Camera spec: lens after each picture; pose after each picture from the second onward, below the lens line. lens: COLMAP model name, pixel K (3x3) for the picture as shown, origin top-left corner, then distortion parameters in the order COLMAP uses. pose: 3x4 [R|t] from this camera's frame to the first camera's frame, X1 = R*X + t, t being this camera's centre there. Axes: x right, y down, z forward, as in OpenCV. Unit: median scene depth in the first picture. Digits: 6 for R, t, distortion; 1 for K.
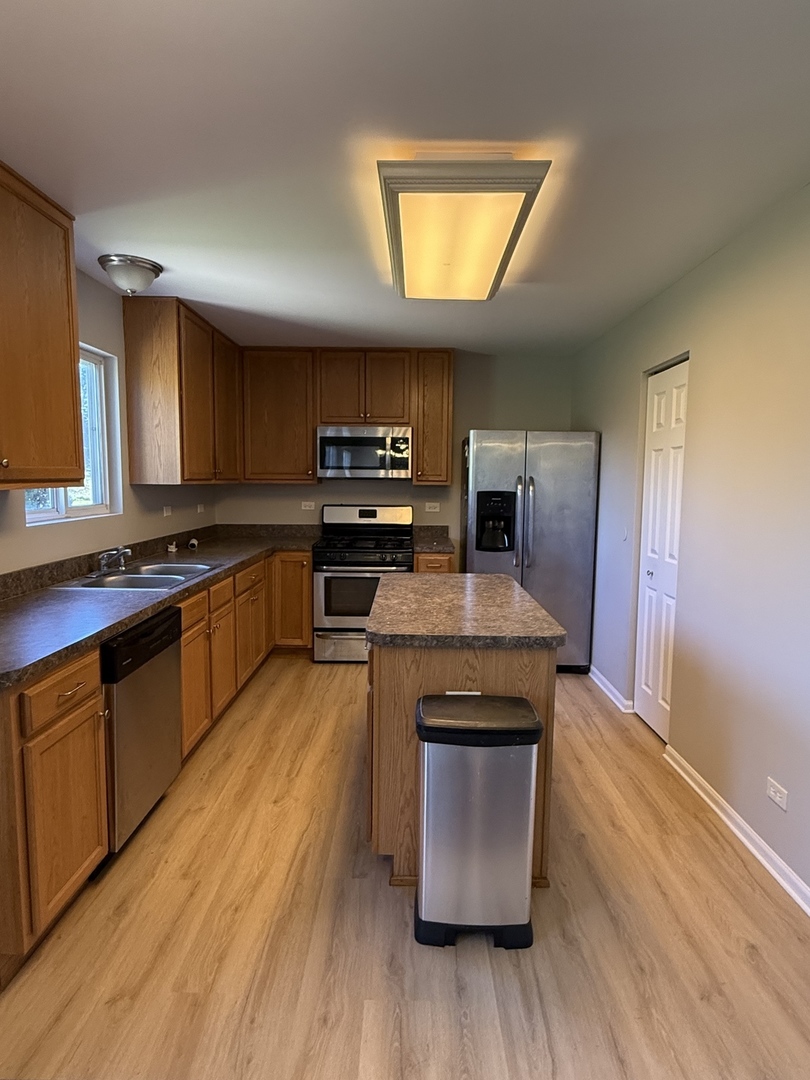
lens RADIAL K [[612.2, 0, 404.5], [0, 612.2, 544.9], [0, 0, 1]] dist [0.003311, -0.000074]
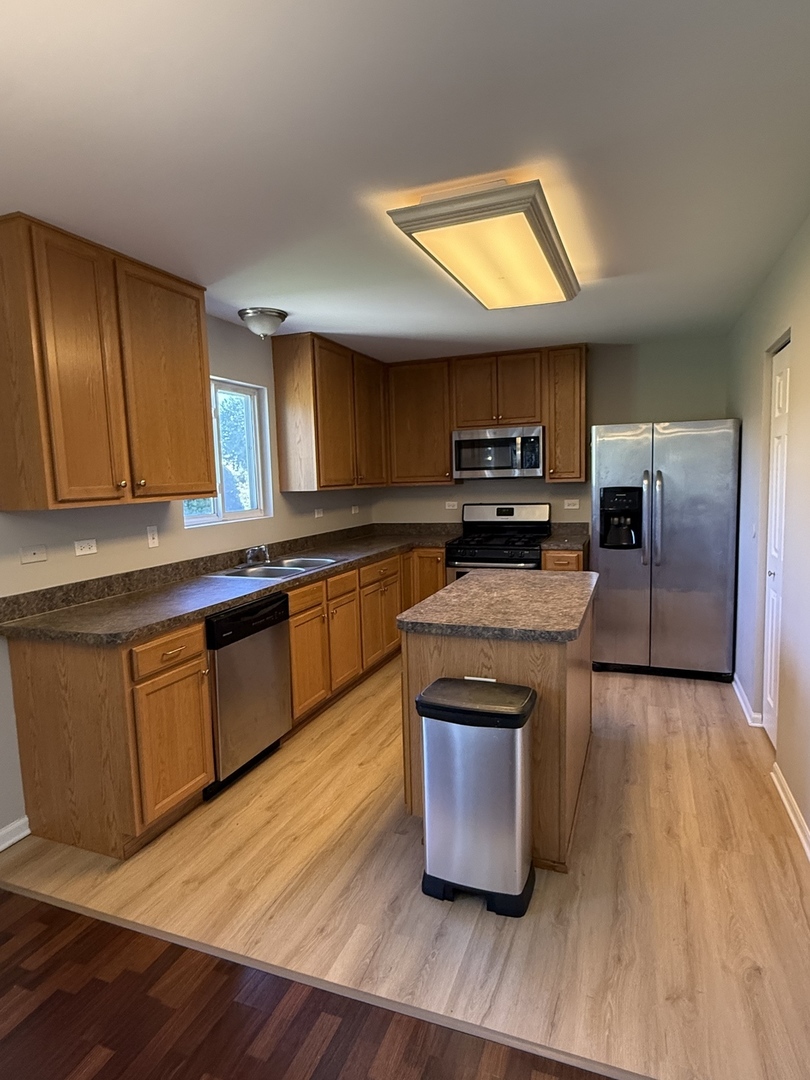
lens RADIAL K [[612.2, 0, 404.5], [0, 612.2, 544.9], [0, 0, 1]] dist [0.003311, -0.000074]
pose [[0.934388, 0.002078, -0.356252, 0.287969], [0.000274, 0.999979, 0.006552, -0.003450], [0.356258, -0.006219, 0.934367, -0.052970]]
